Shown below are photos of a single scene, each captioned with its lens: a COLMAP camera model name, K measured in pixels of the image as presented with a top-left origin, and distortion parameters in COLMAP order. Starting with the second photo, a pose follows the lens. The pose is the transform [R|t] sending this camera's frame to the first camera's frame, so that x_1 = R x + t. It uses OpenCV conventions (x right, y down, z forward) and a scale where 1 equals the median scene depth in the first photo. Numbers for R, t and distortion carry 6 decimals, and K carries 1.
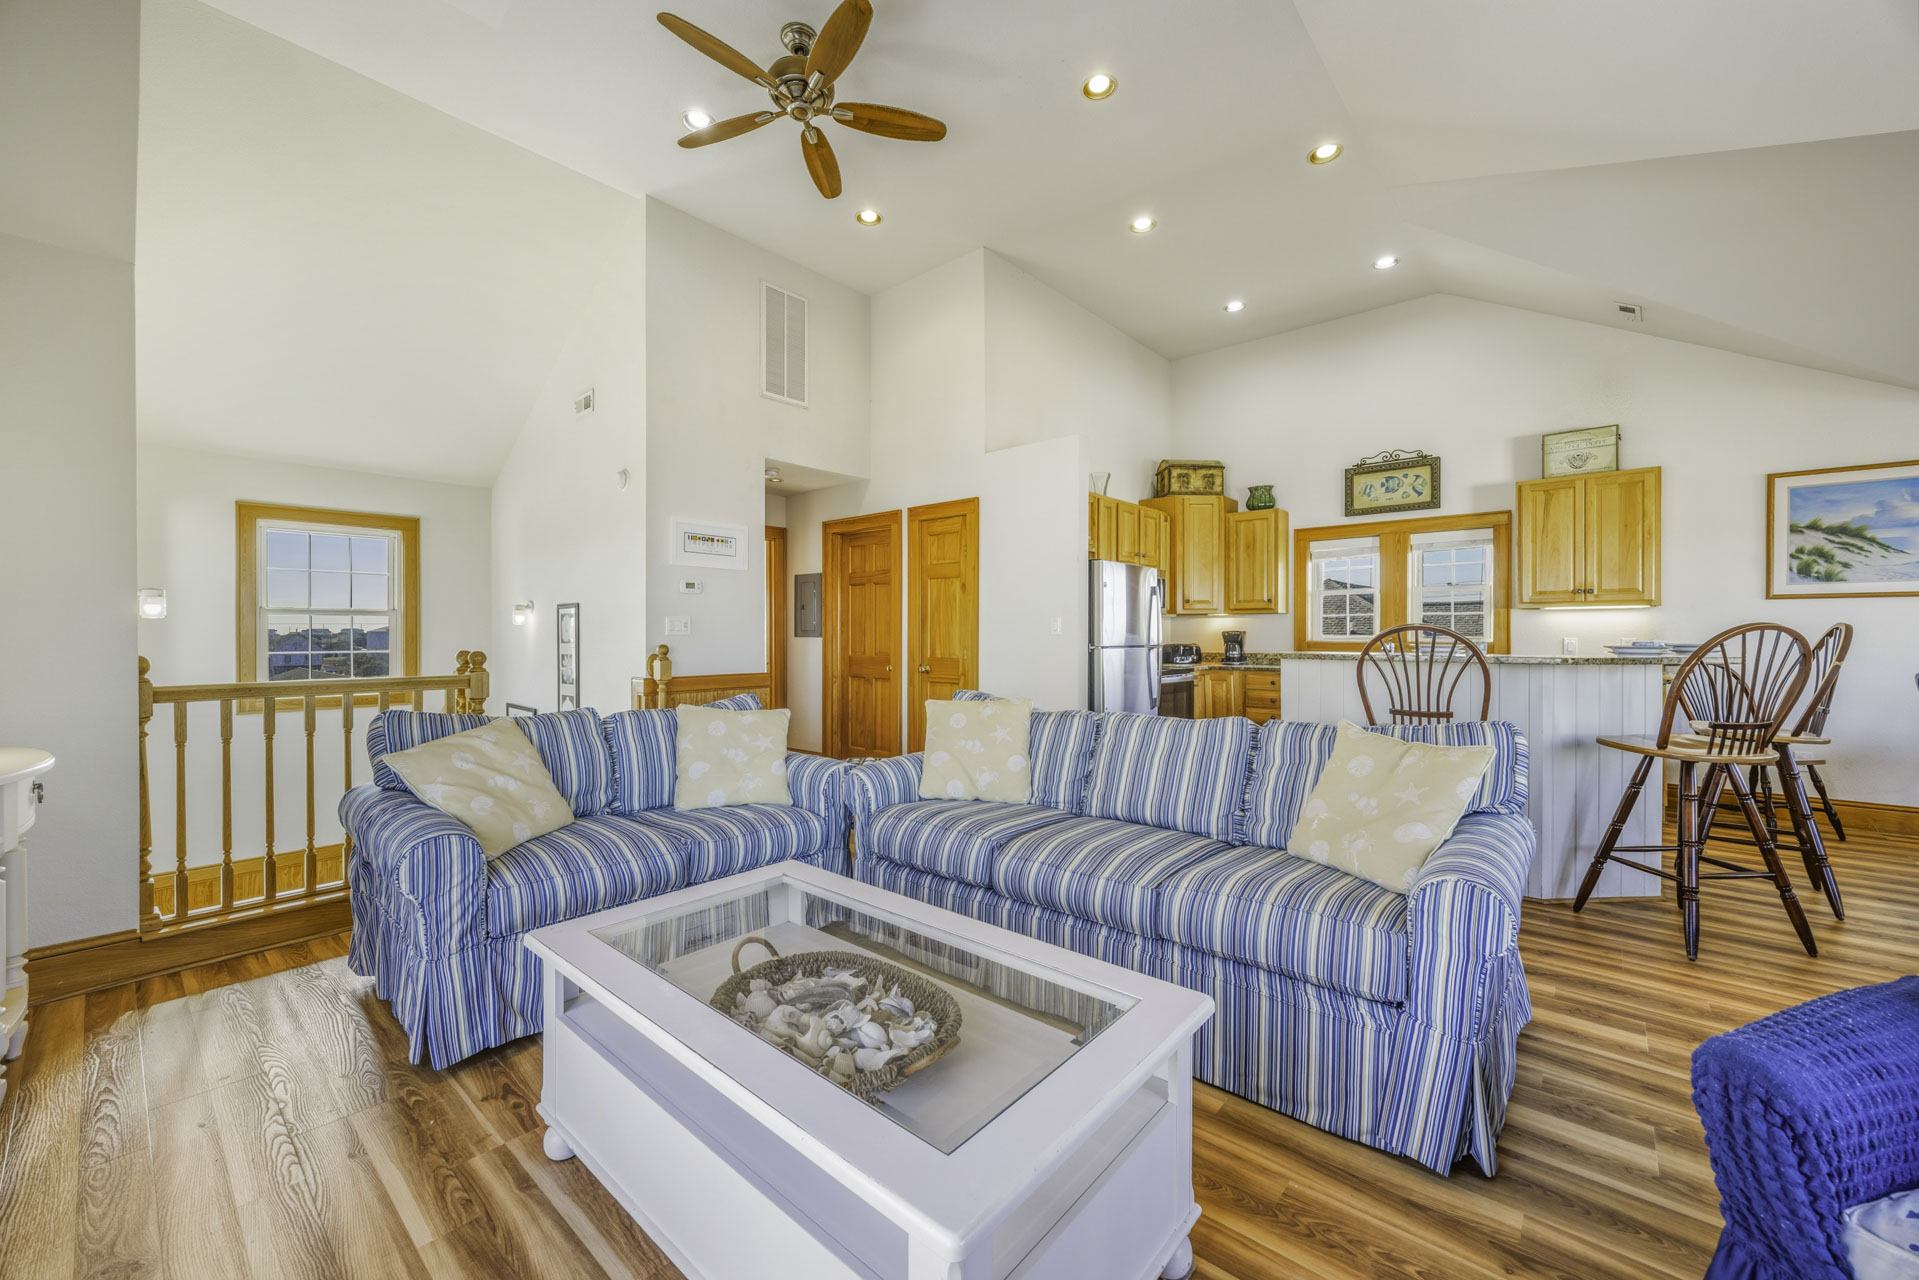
lens RADIAL K [[741.6, 0, 953.1], [0, 741.6, 638.4], [0, 0, 1]] dist [0.000818, -0.001026]
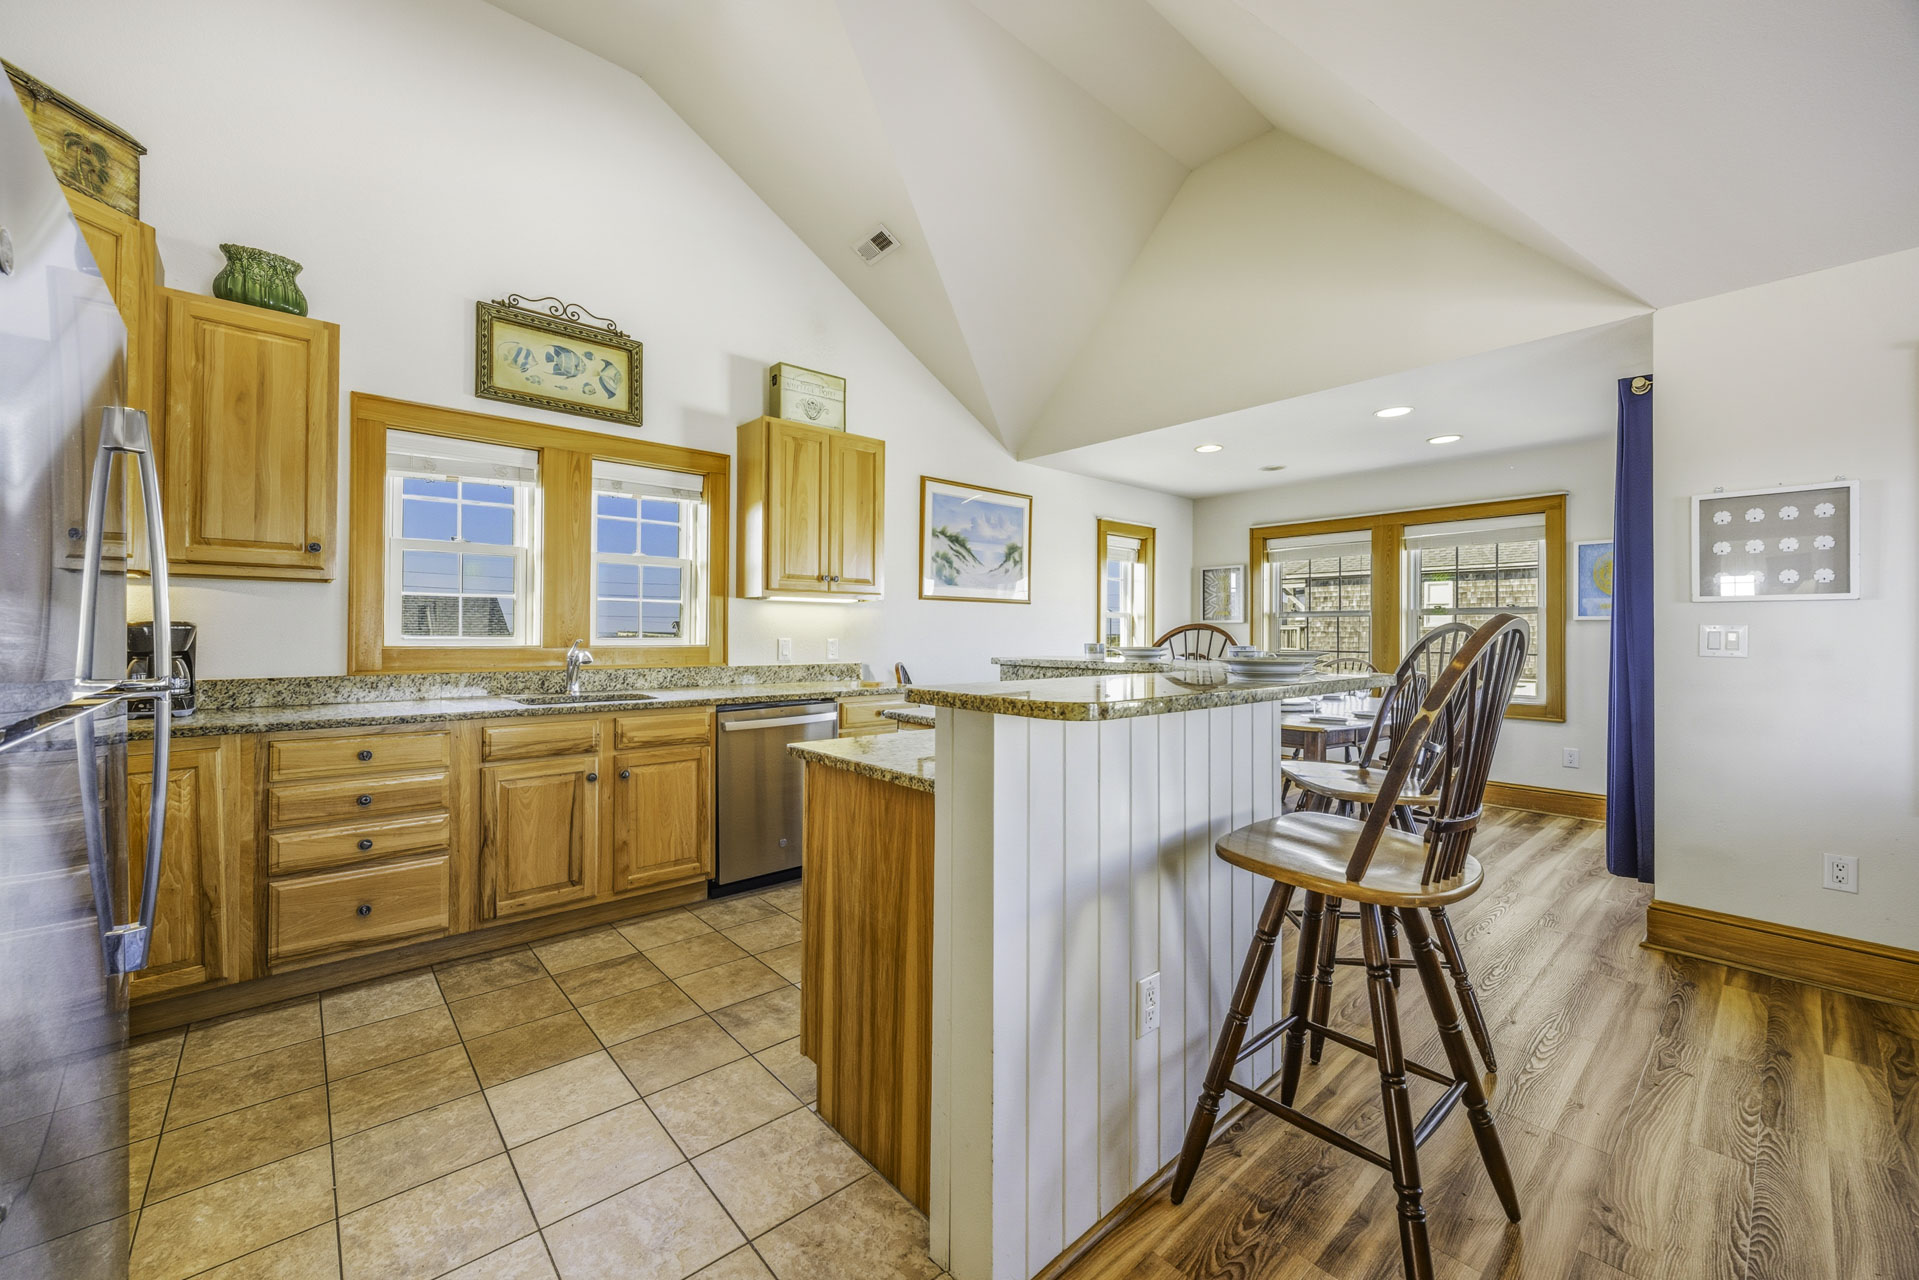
lens RADIAL K [[741.6, 0, 945.2], [0, 741.6, 629.3], [0, 0, 1]] dist [0.000818, -0.001026]
pose [[0.133901, 0.006440, 0.990974, 0.094576], [0.001639, 0.999976, -0.006720, -0.004754], [-0.990993, 0.002524, 0.133888, 0.749805]]
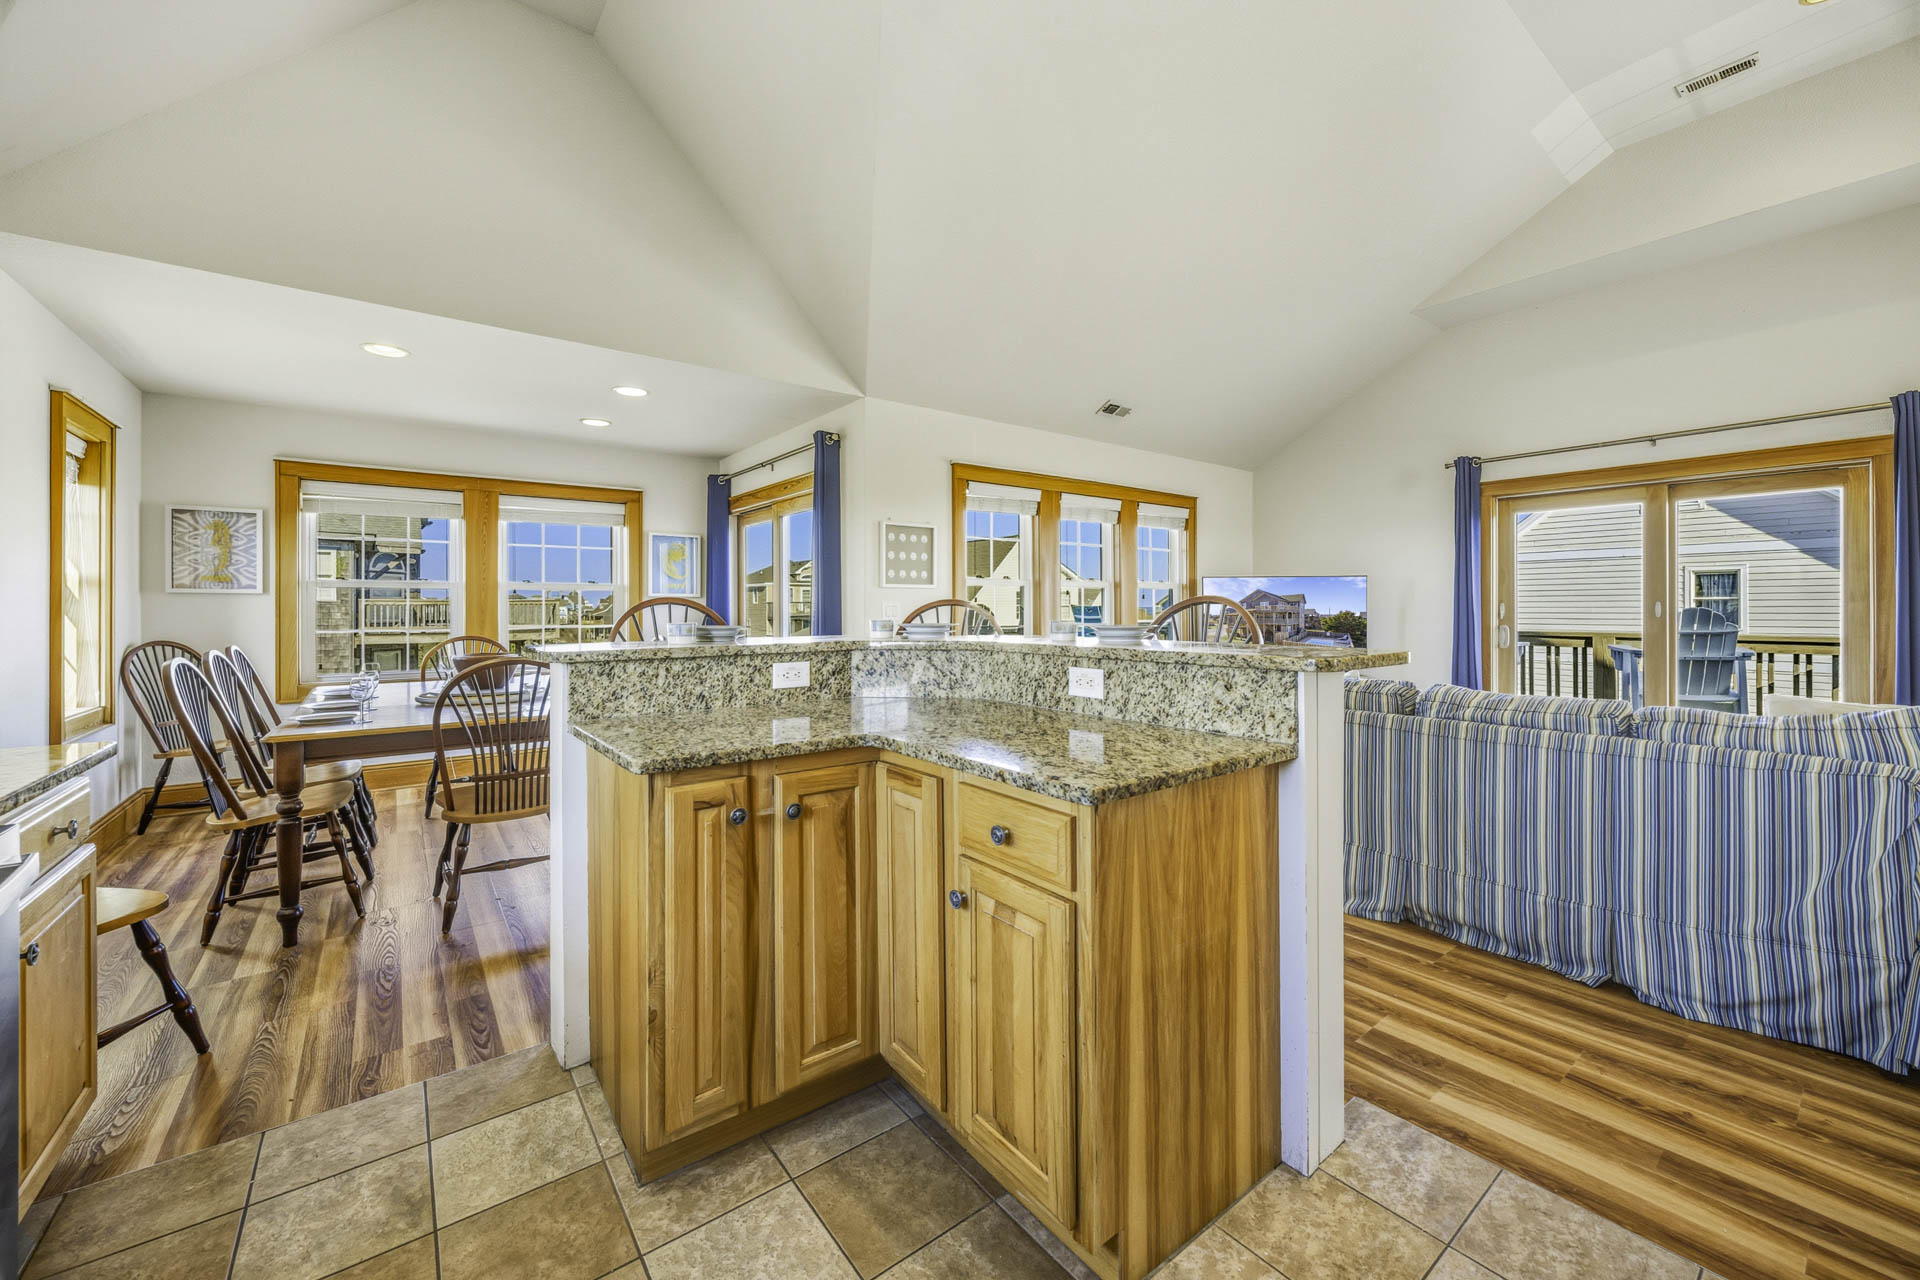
lens RADIAL K [[742.0, 0, 962.7], [0, 742.0, 602.0], [0, 0, 1]] dist [0.000818, -0.001026]
pose [[-0.984379, 0.006702, 0.175937, 0.450375], [0.007081, 0.999974, 0.001522, -0.010157], [-0.175922, 0.002744, -0.984400, 1.115106]]
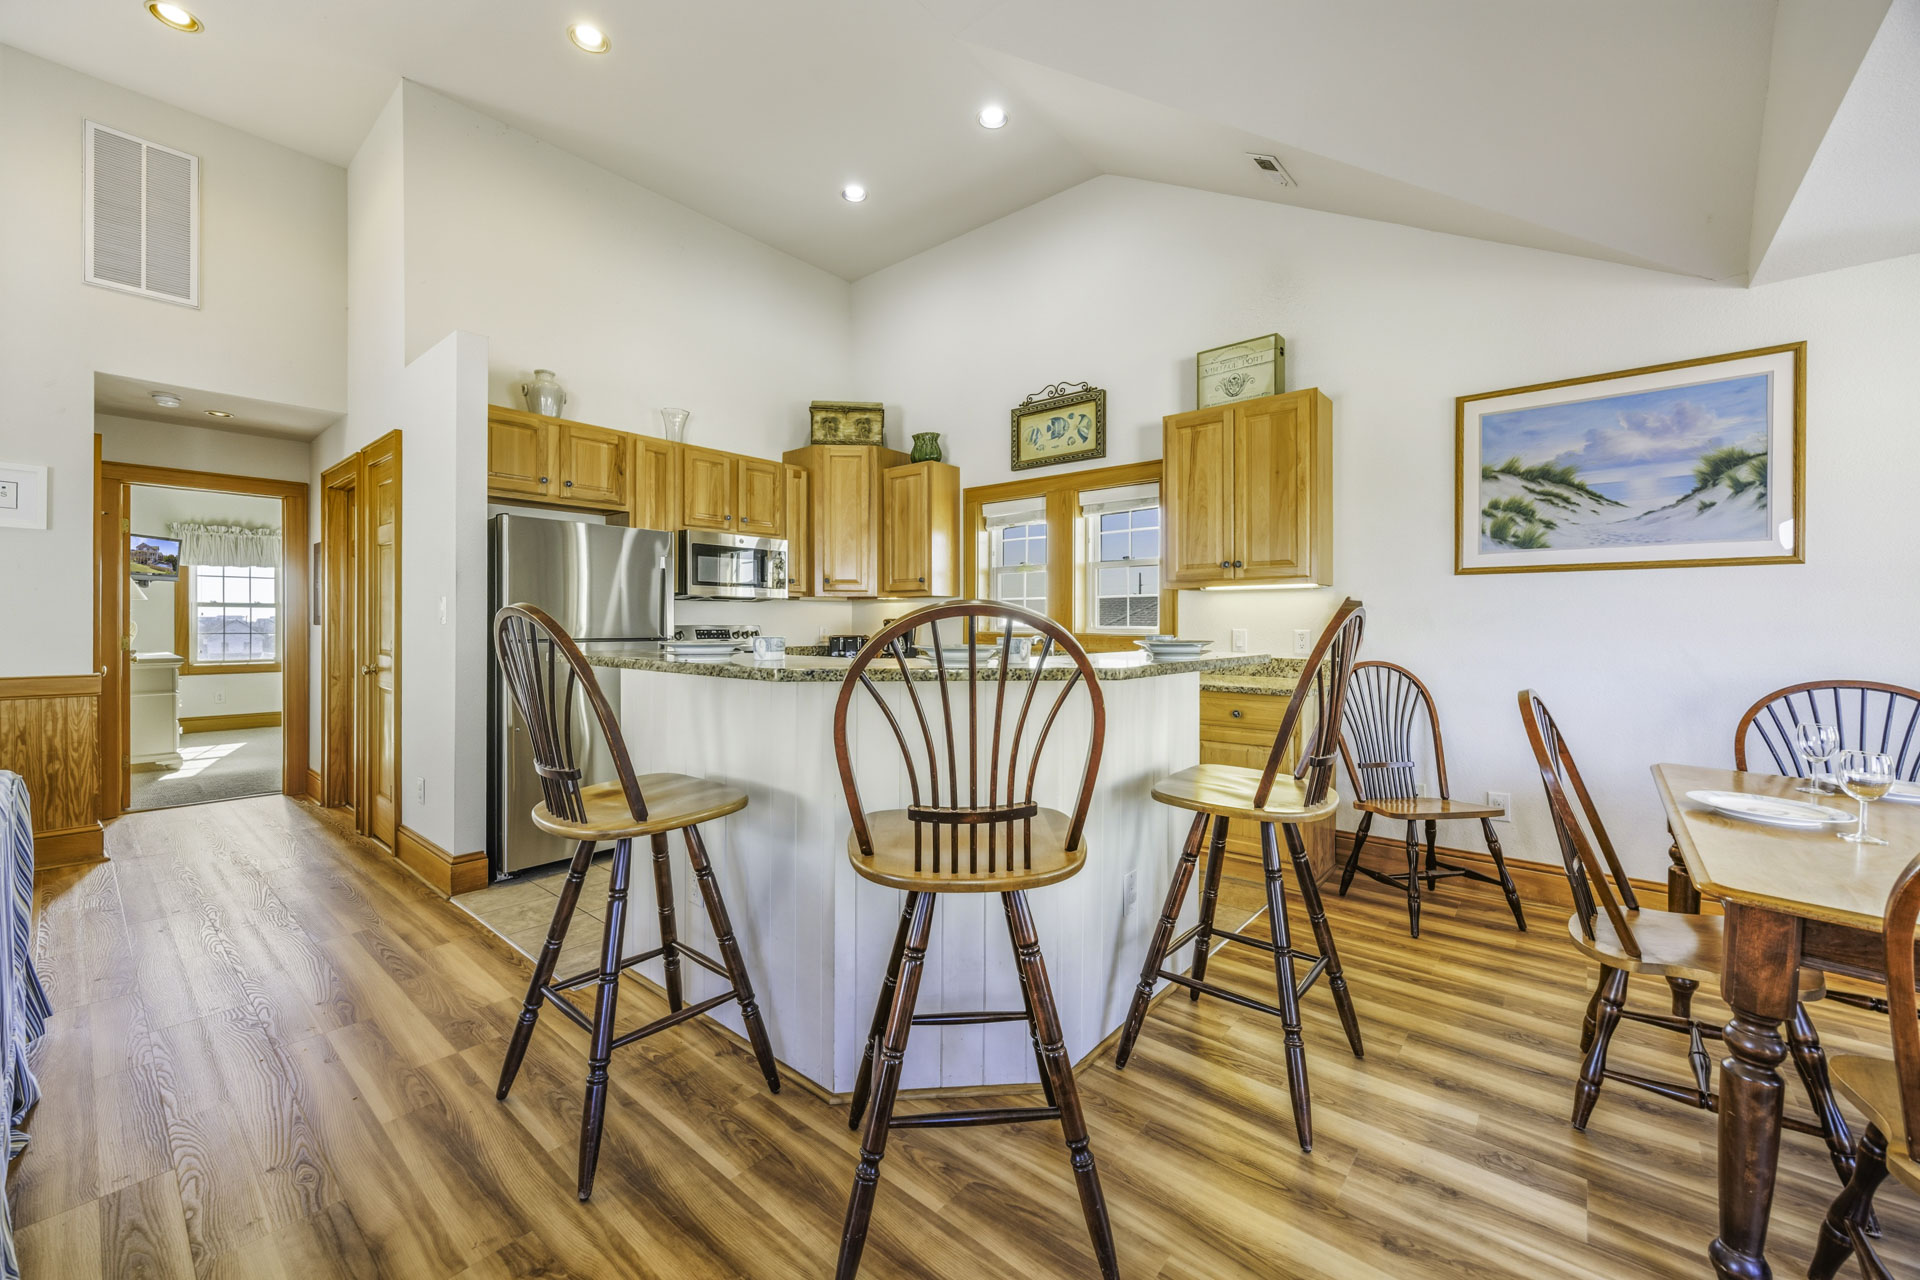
lens RADIAL K [[742.0, 0, 961.0], [0, 742.0, 625.3], [0, 0, 1]] dist [0.000818, -0.001026]
pose [[0.999674, 0.000814, 0.025522, 0.549295], [-0.000760, 0.999998, -0.002090, -0.002616], [-0.025523, 0.002070, 0.999672, 0.276330]]
